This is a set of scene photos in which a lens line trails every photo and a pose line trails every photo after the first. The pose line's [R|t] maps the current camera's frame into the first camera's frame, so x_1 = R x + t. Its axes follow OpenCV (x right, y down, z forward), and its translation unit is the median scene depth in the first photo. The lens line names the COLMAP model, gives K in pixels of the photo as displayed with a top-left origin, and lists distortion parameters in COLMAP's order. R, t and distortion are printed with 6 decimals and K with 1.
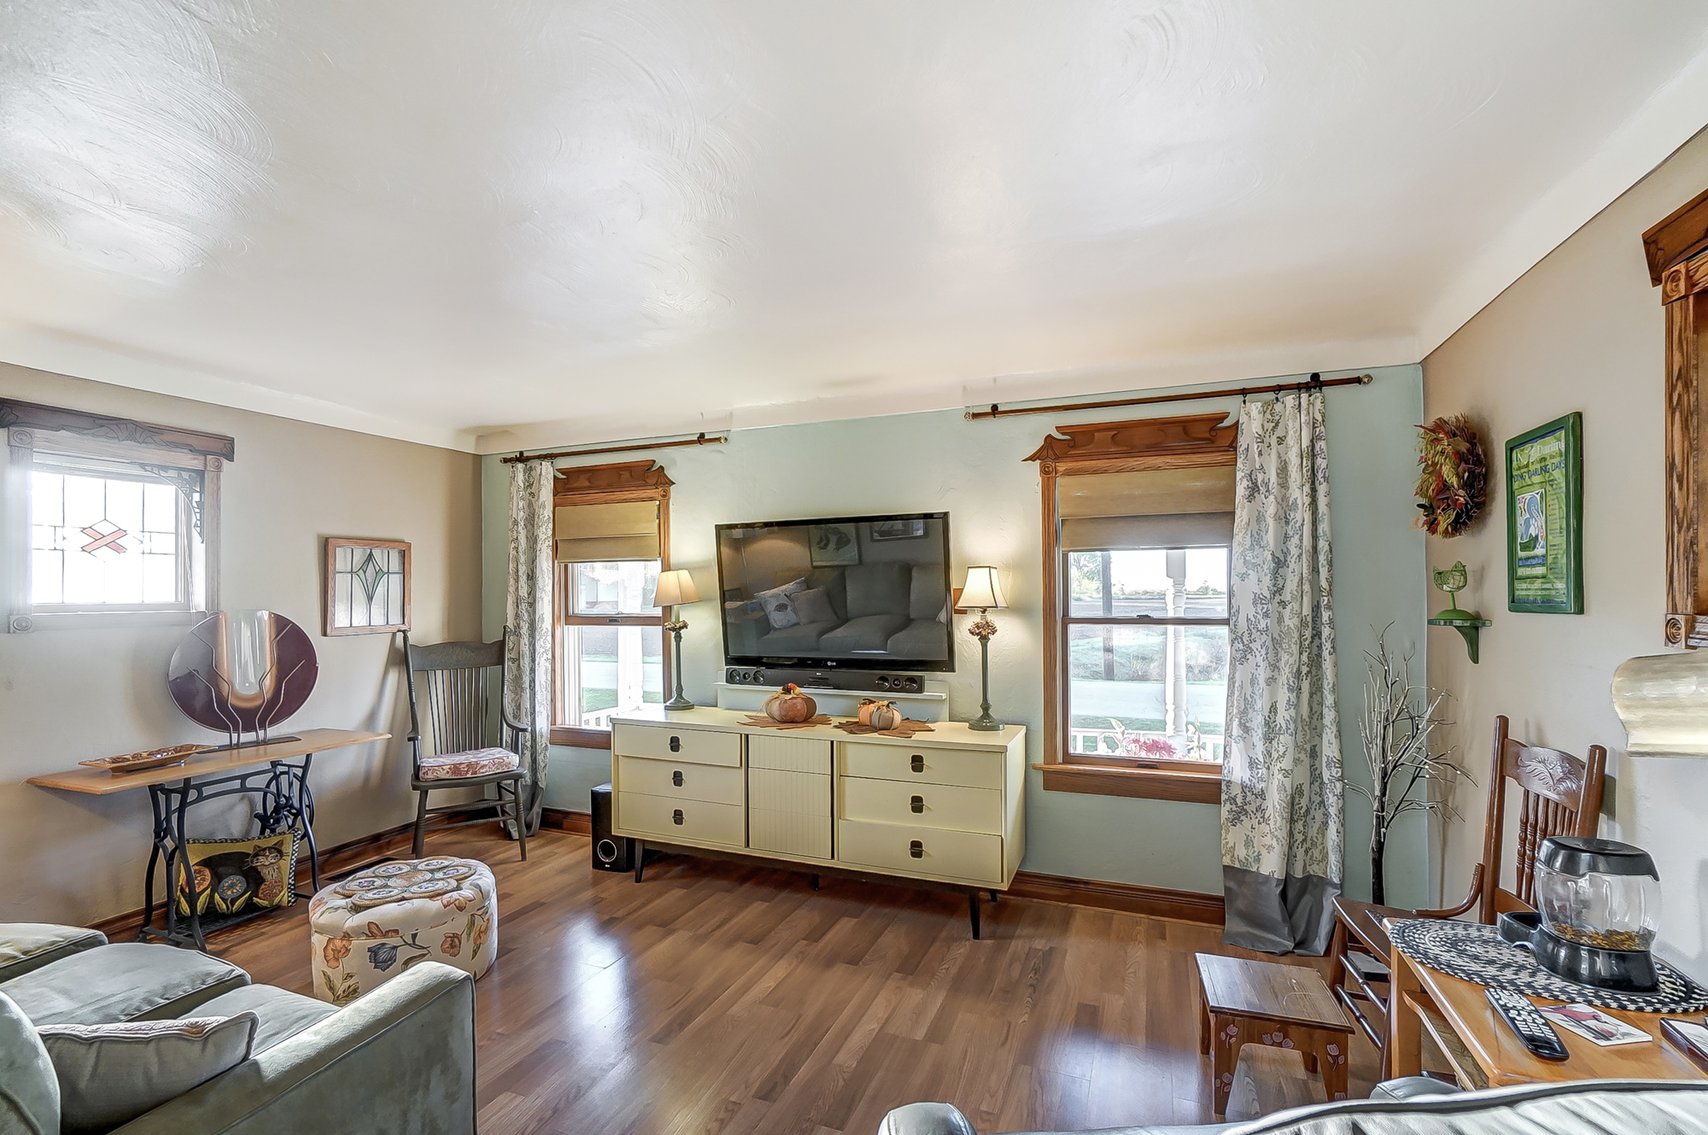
lens RADIAL K [[783.7, 0, 824.7], [0, 783.7, 585.8], [0, 0, 1]] dist [-0.019650, 0.000397]
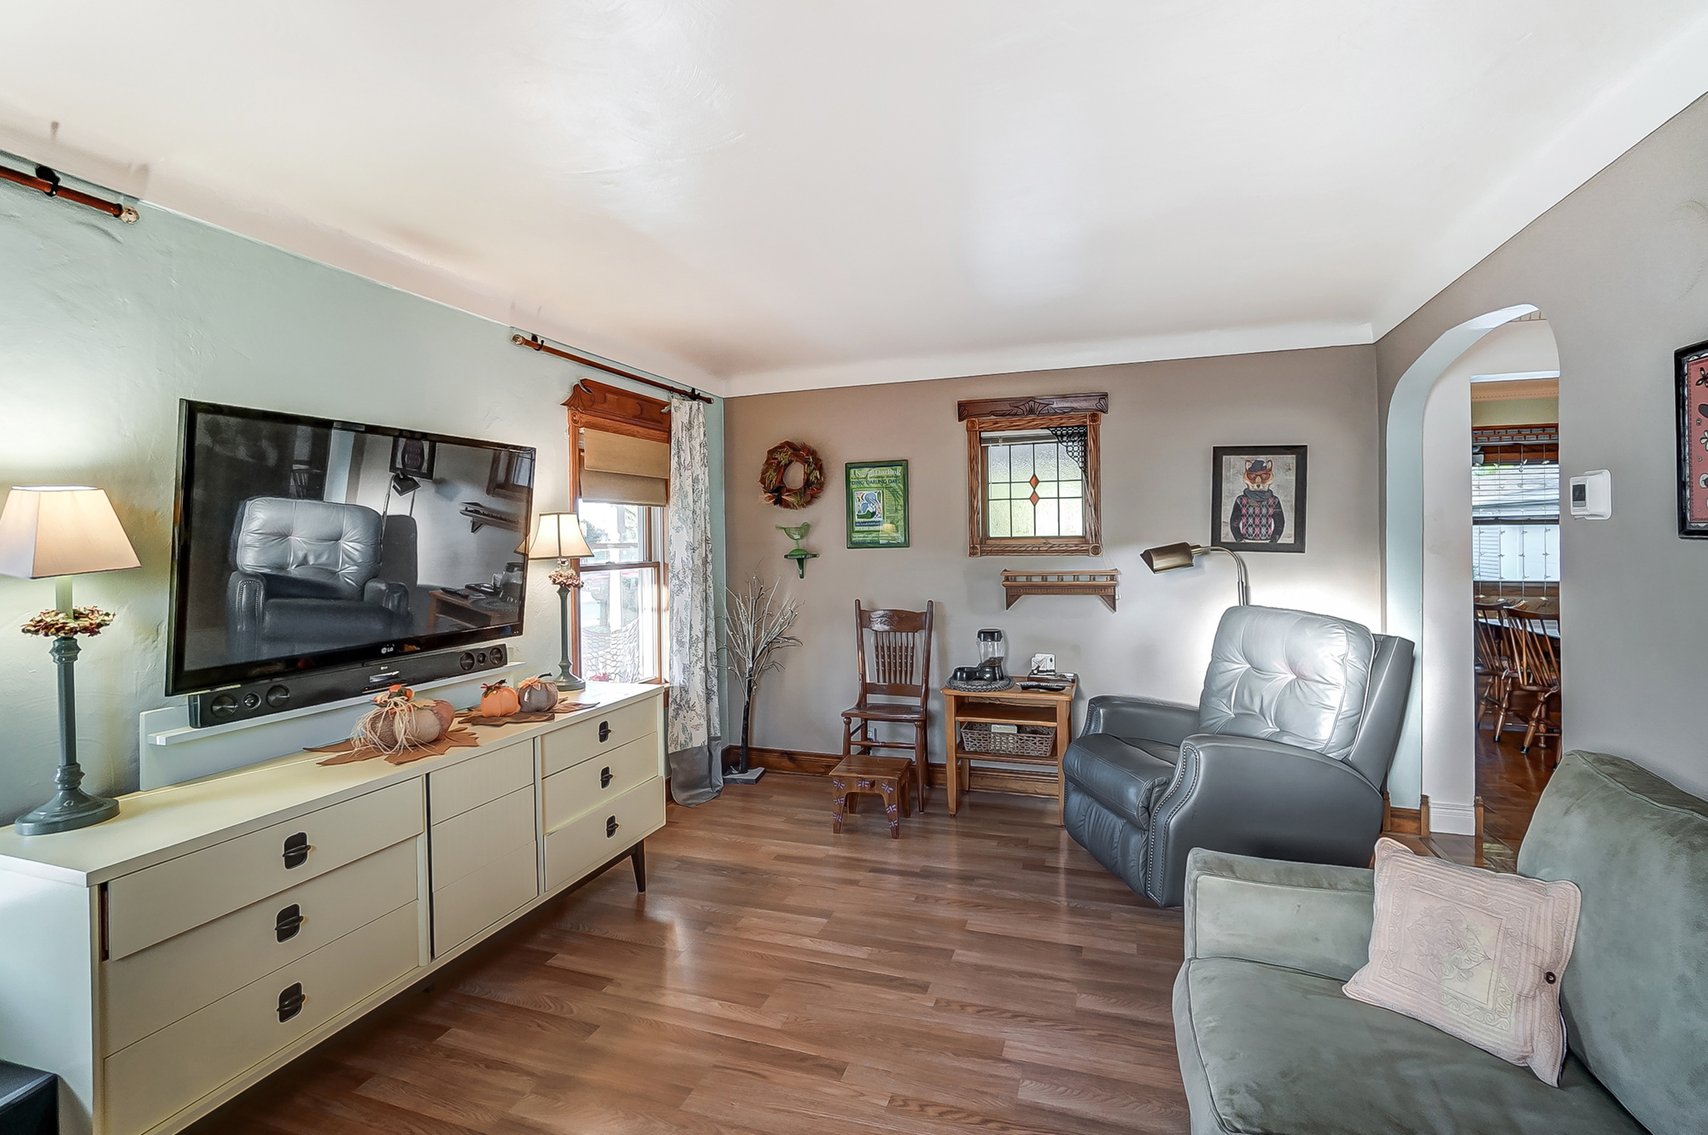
lens RADIAL K [[762.1, 0, 833.3], [0, 762.1, 553.3], [0, 0, 1]] dist [-0.026268, 0.013390]
pose [[-0.034460, -0.007641, 0.999377, -0.701254], [0.011641, 0.999900, 0.008047, 0.019240], [-0.999338, 0.011911, -0.034367, 0.715825]]
